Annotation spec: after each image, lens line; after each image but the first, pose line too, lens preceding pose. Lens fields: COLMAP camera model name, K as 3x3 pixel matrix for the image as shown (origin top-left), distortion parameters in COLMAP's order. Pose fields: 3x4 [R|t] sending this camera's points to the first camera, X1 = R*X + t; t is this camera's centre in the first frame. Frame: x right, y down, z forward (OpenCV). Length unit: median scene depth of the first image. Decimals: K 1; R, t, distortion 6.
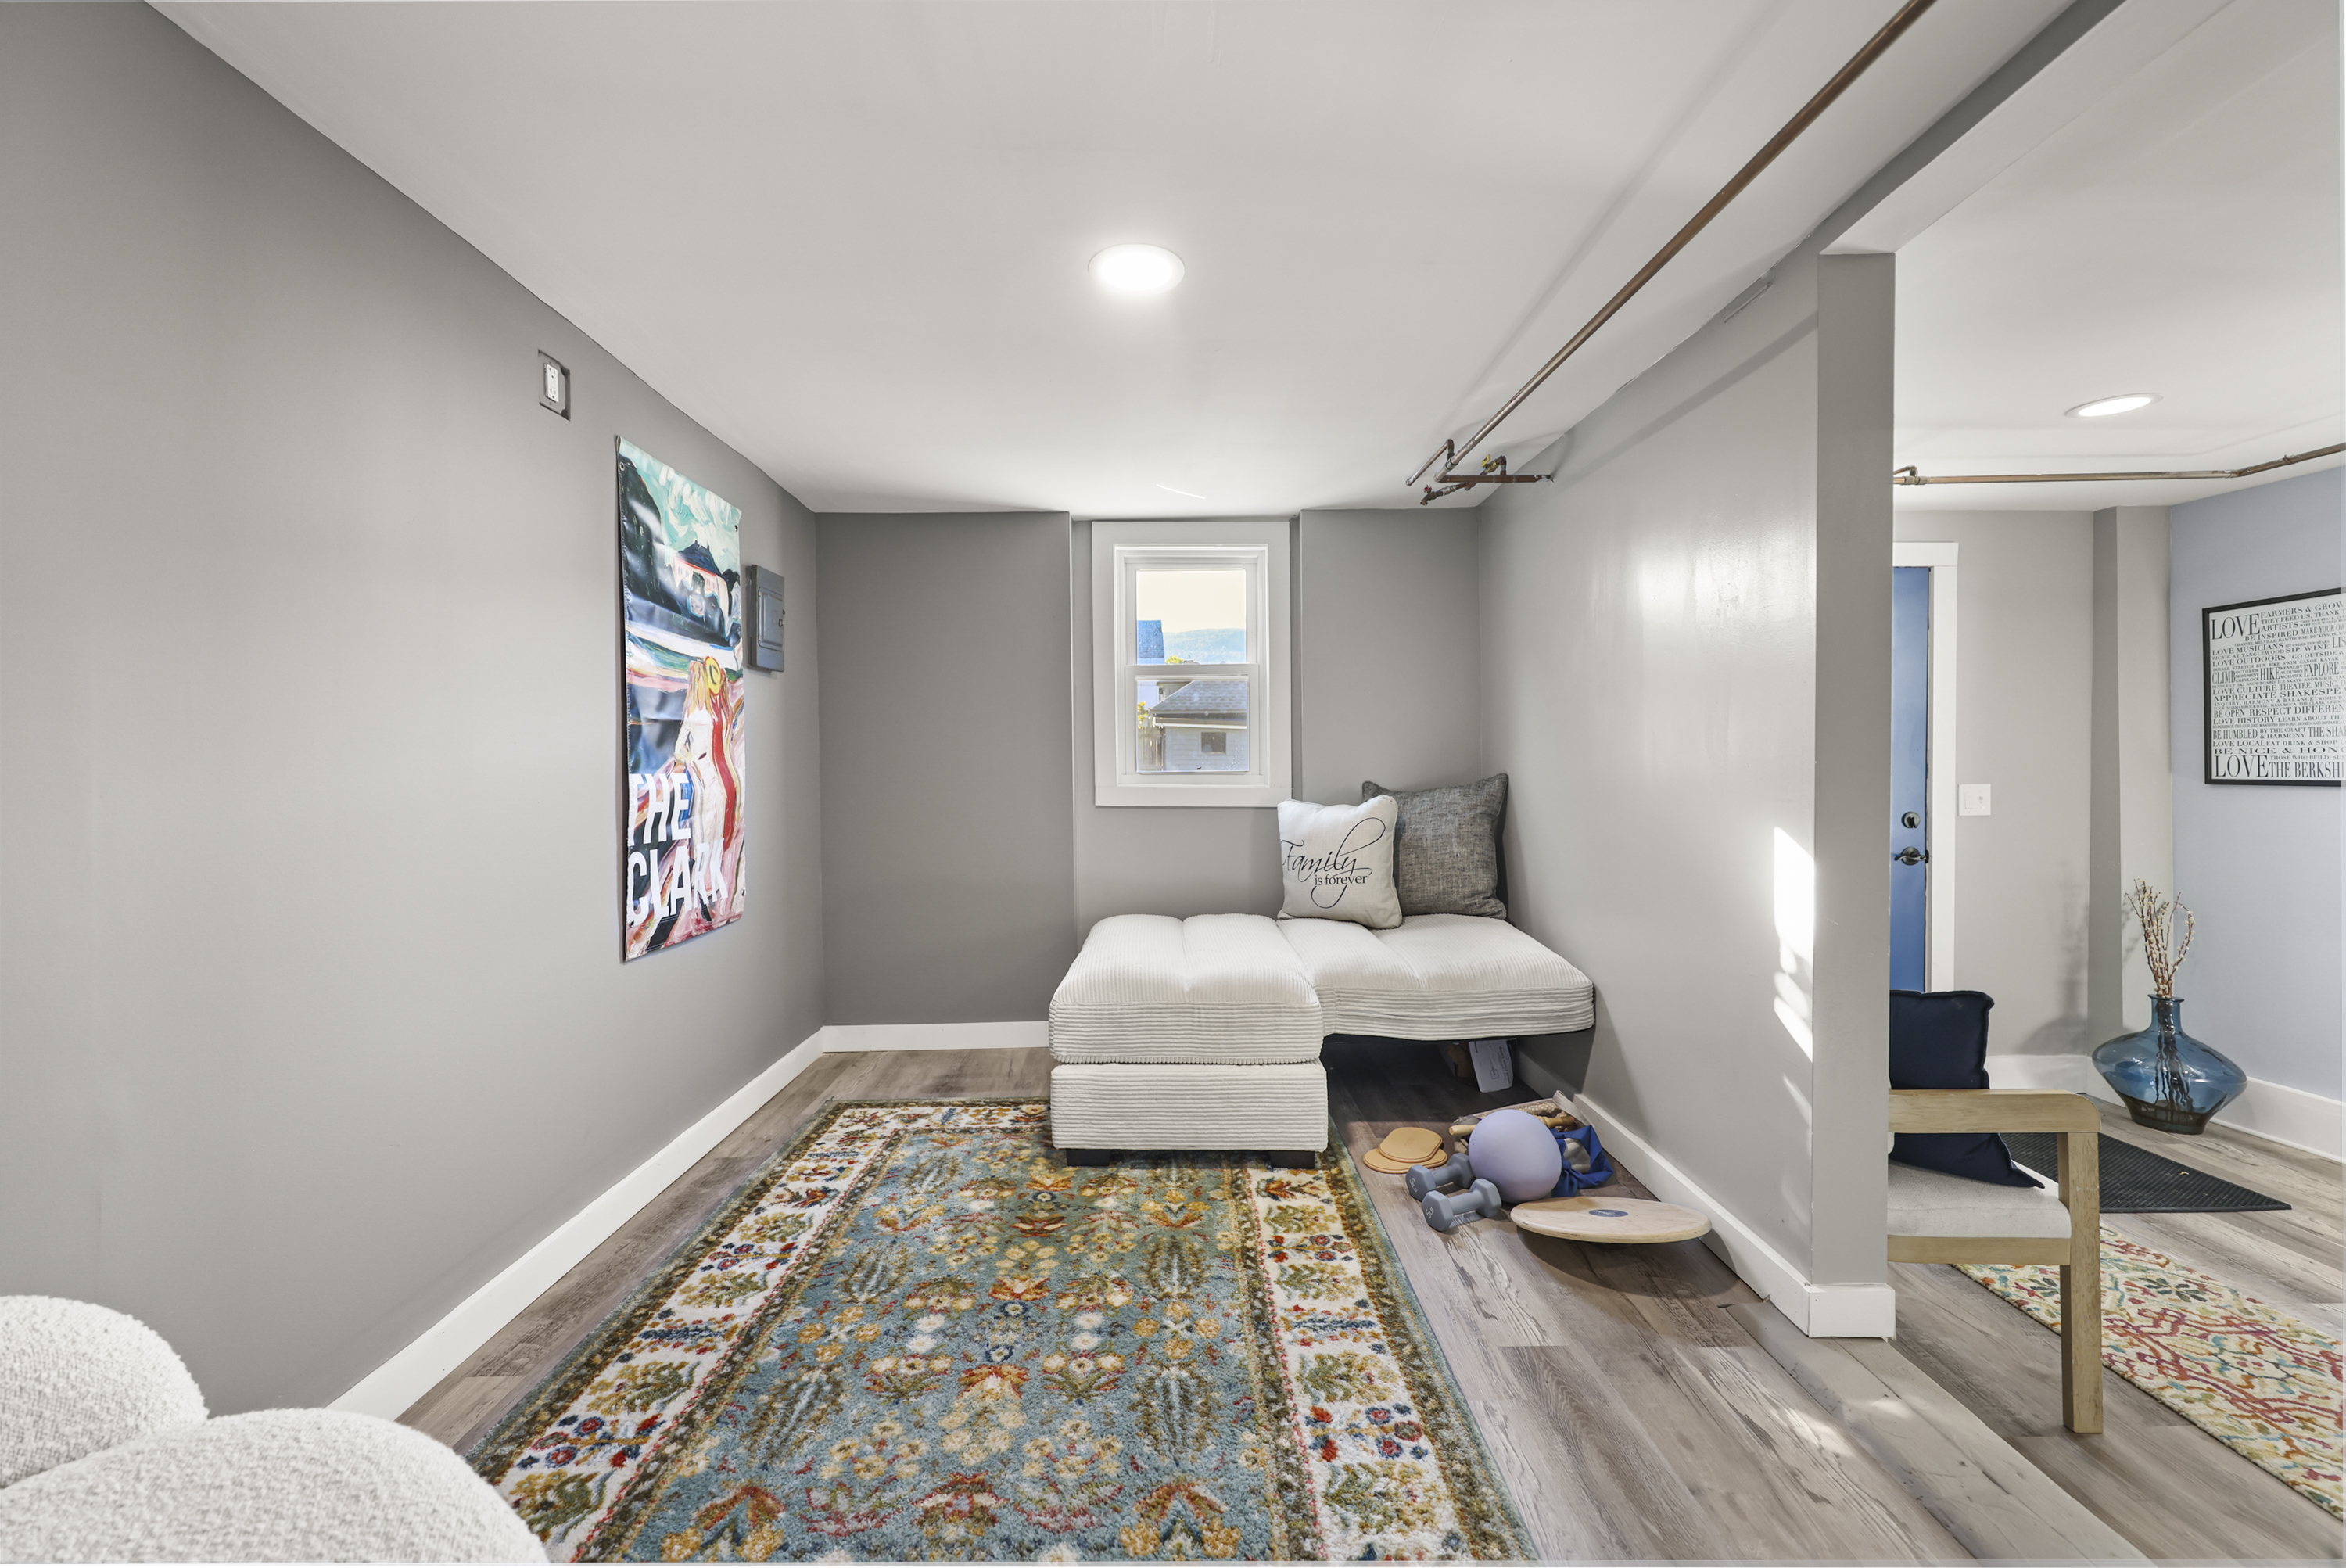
lens RADIAL K [[950.5, 0, 1176.2], [0, 950.5, 763.7], [0, 0, 1]] dist [0.001265, 0.000000]
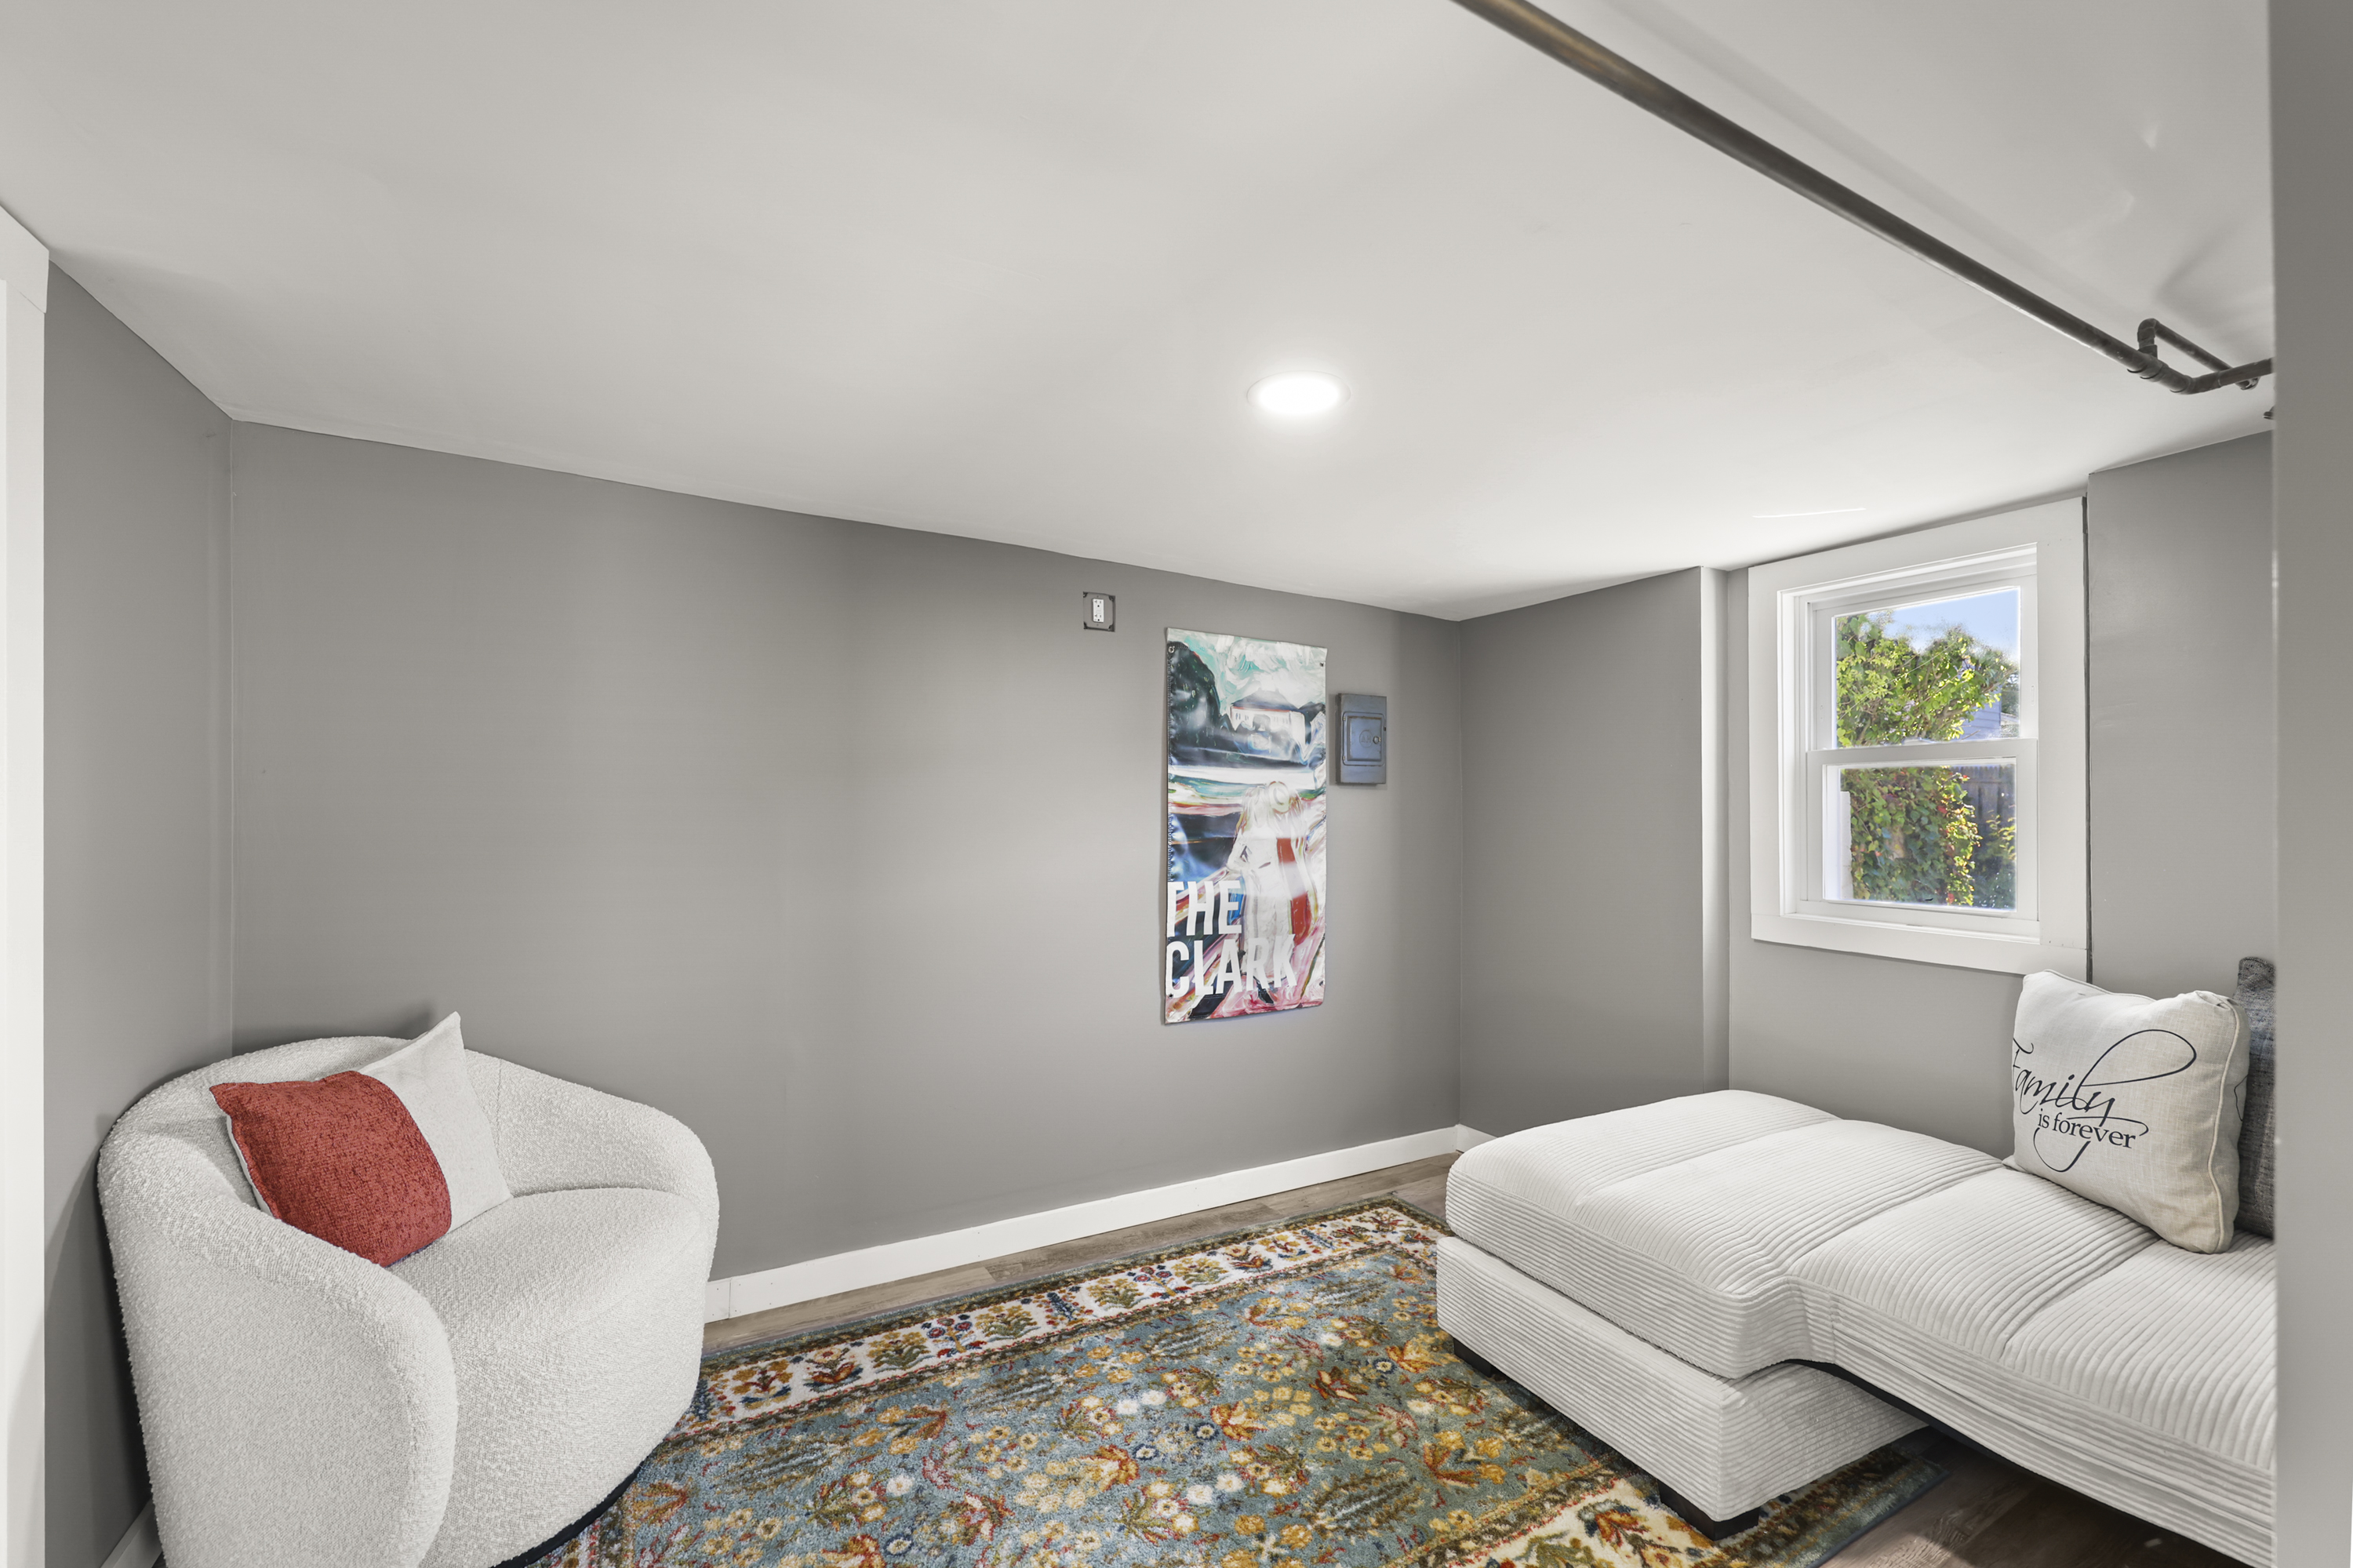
lens RADIAL K [[968.6, 0, 1190.1], [0, 968.6, 799.8], [0, 0, 1]] dist [-0.001645, -0.000122]
pose [[0.481262, -0.002322, -0.876574, 0.609990], [-0.009791, 0.999920, -0.008024, -0.091908], [0.876522, 0.012444, 0.481201, 0.372094]]
